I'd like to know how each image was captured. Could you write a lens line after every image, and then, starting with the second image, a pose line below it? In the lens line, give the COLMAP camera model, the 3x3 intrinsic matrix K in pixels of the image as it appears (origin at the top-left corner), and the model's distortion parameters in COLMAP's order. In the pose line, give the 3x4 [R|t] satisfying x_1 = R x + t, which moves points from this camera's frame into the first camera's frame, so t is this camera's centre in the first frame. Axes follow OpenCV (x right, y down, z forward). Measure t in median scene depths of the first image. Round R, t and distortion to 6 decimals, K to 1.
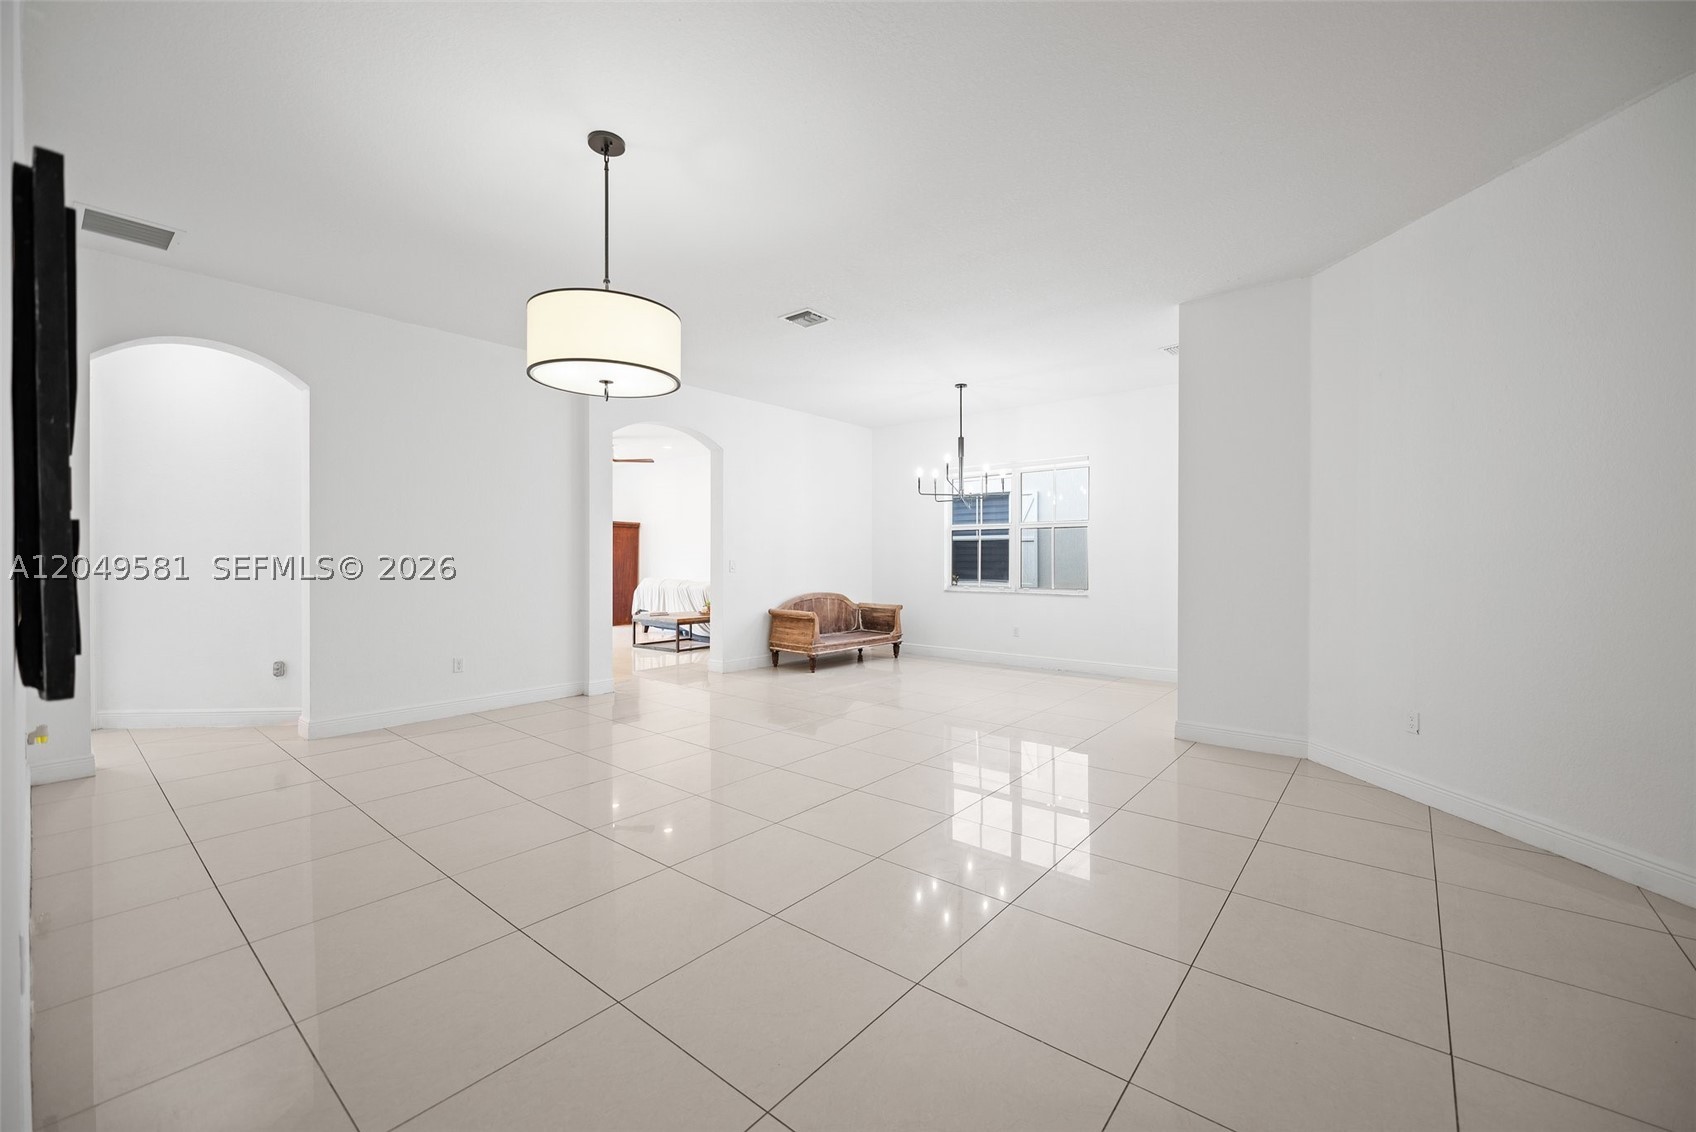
lens RADIAL K [[682.2, 0, 864.7], [0, 682.2, 559.3], [0, 0, 1]] dist [0.000374, -0.002838]
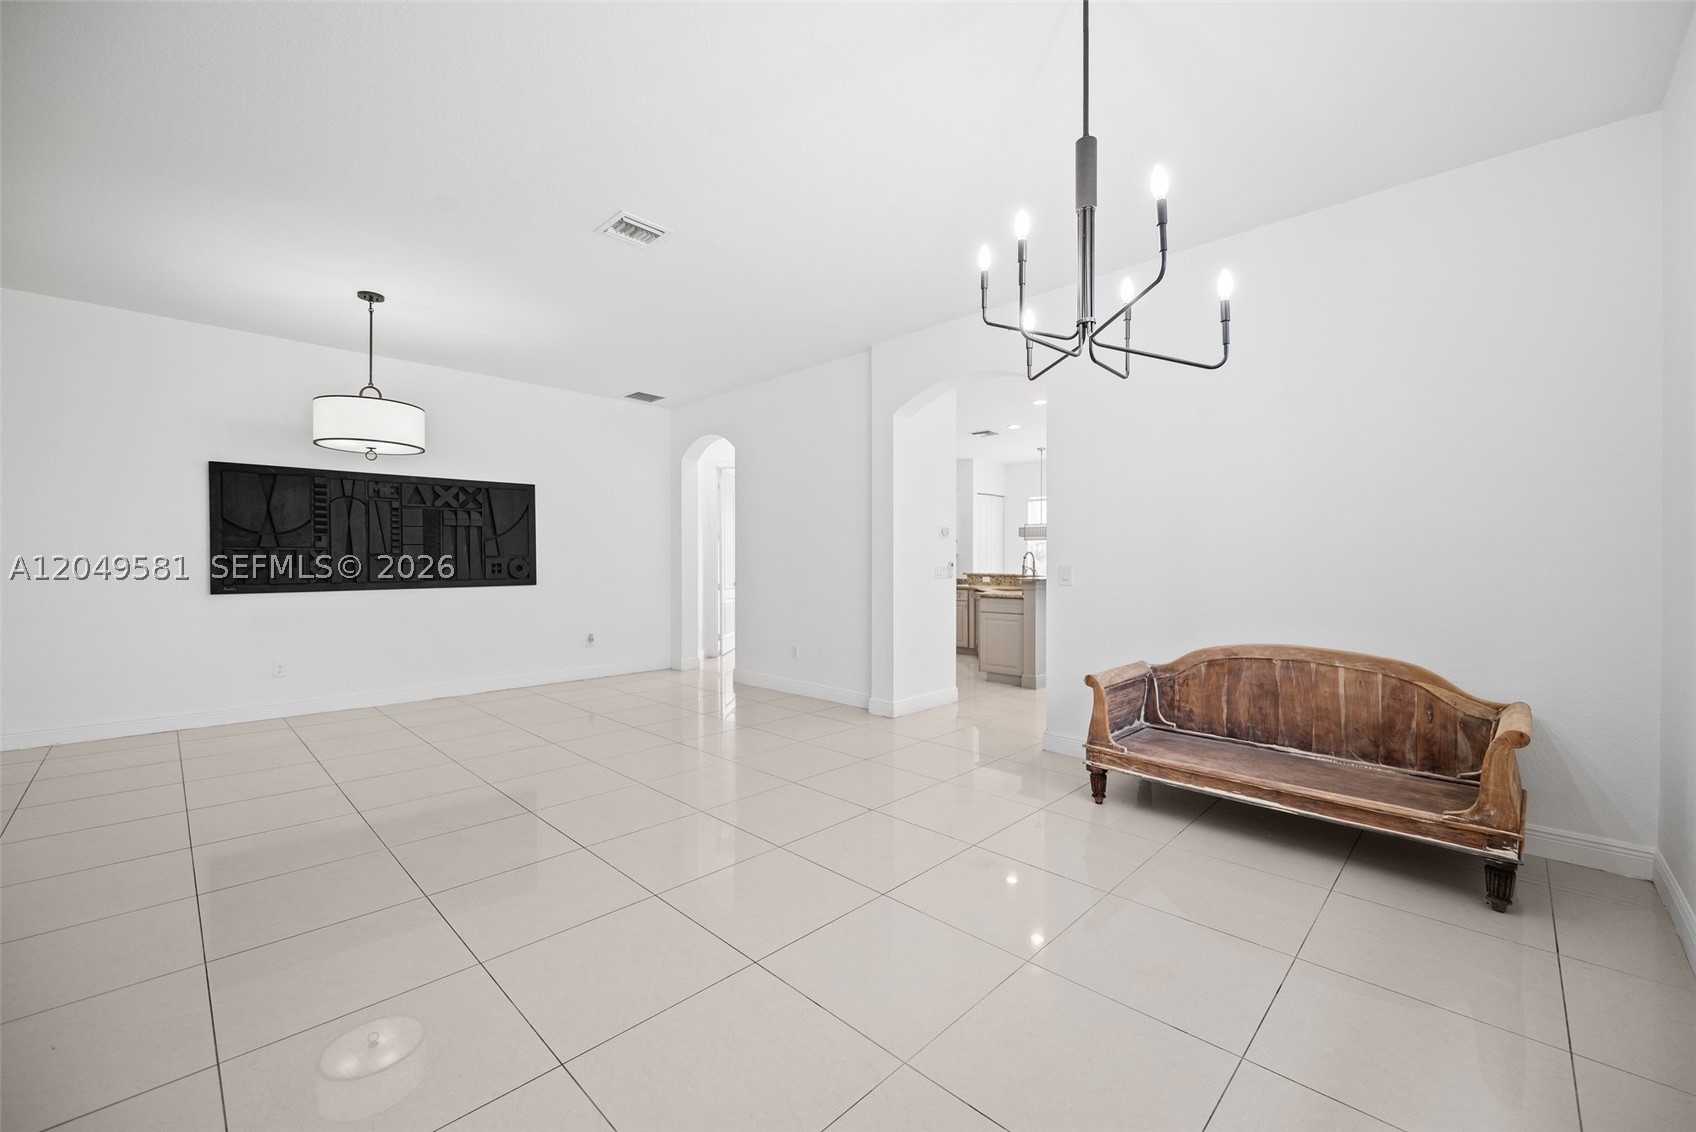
lens RADIAL K [[682.2, 0, 851.4], [0, 682.2, 568.2], [0, 0, 1]] dist [0.000374, -0.002838]
pose [[-0.121943, 0.003886, -0.992529, 0.362217], [0.001562, 0.999992, 0.003723, -0.000312], [0.992536, -0.001097, -0.121948, 0.767370]]
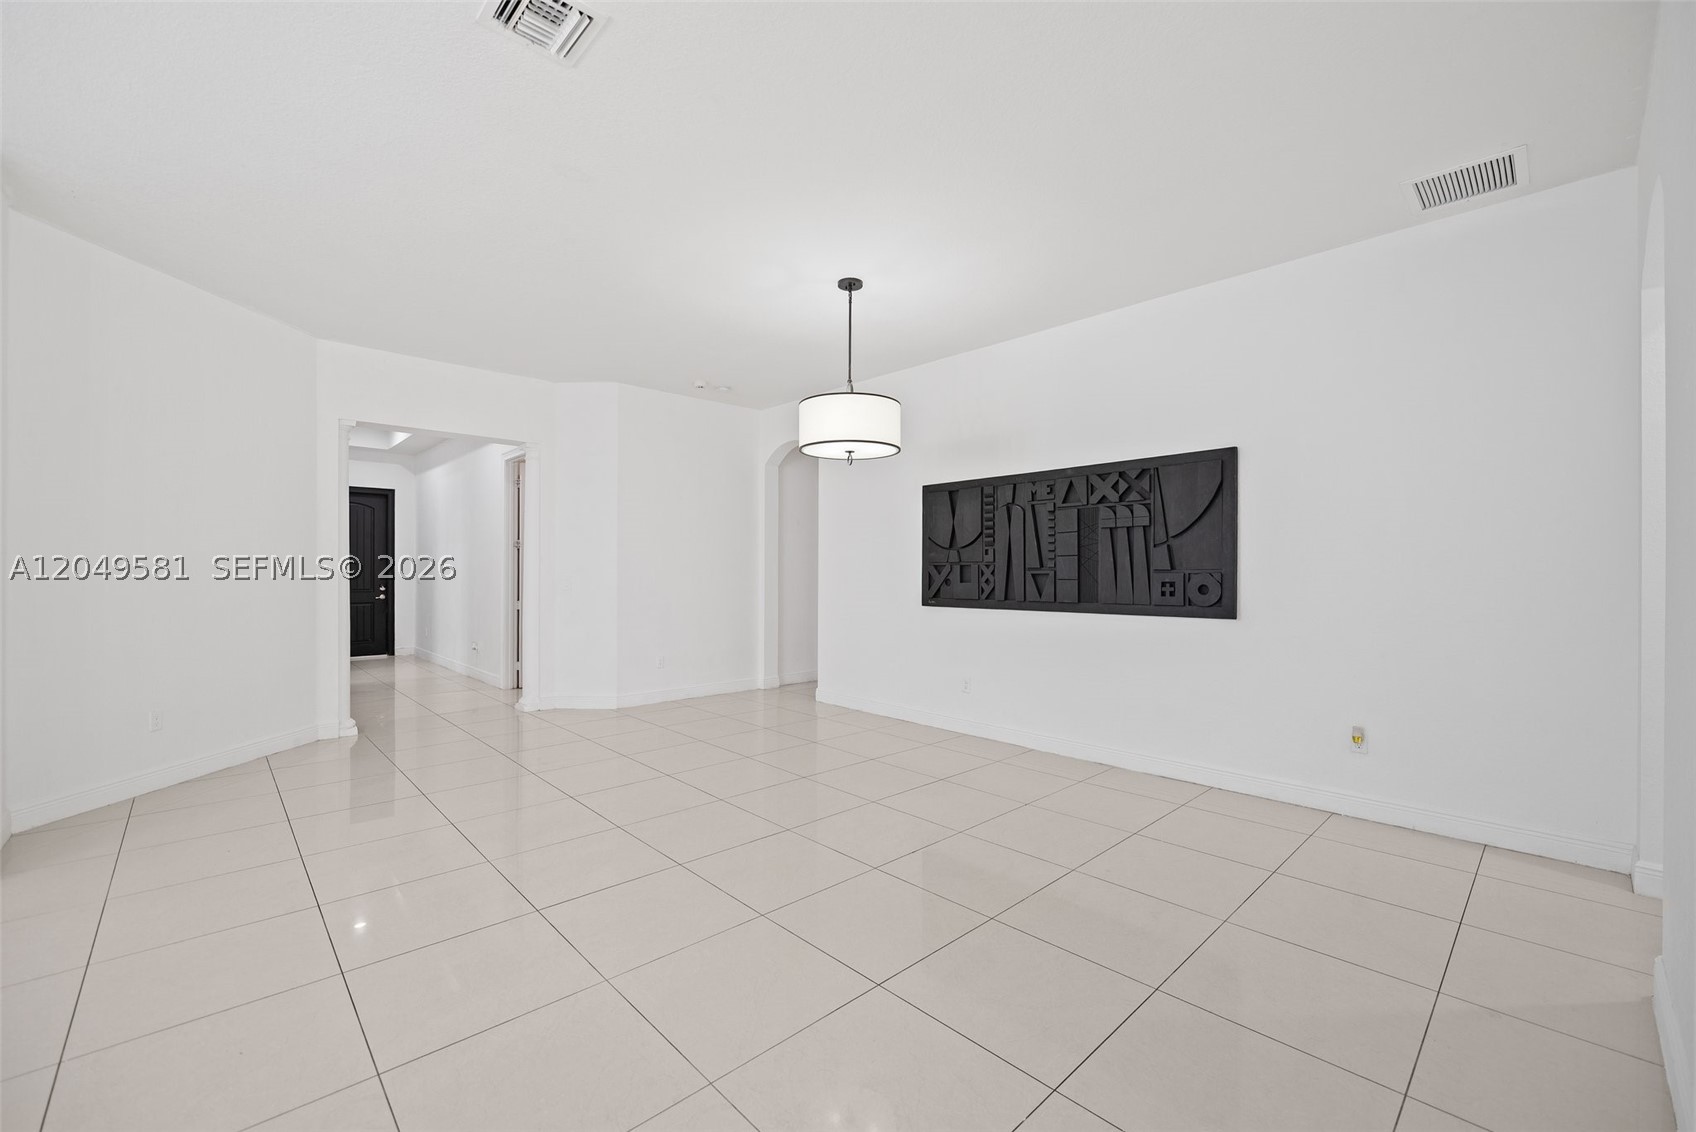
lens RADIAL K [[682.2, 0, 839.5], [0, 682.2, 565.1], [0, 0, 1]] dist [0.000374, -0.002838]
pose [[-0.985775, -0.007806, 0.167891, -0.193094], [-0.009807, 0.999890, -0.011088, -0.007193], [-0.167786, -0.012576, -0.985743, 0.804247]]
